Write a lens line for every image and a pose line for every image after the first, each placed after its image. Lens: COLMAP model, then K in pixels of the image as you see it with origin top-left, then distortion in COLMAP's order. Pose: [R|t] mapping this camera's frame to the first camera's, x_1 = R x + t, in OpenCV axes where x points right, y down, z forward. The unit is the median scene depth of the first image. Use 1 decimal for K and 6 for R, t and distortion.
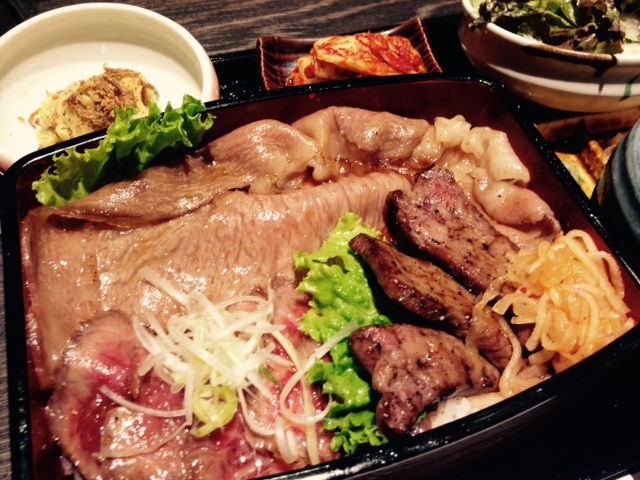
lens RADIAL K [[616.7, 0, 320.0], [0, 616.7, 240.0], [0, 0, 1]] dist [0.225148, -0.399048]
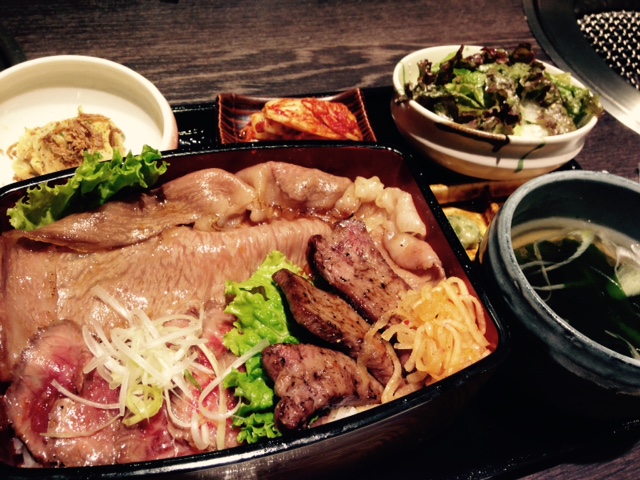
lens RADIAL K [[616.7, 0, 320.0], [0, 616.7, 240.0], [0, 0, 1]] dist [0.225148, -0.399048]
pose [[0.996633, 0.065534, 0.049265, 0.074729], [-0.062759, 0.996461, -0.055923, -0.003196], [-0.052755, 0.052643, 0.997219, -0.214323]]
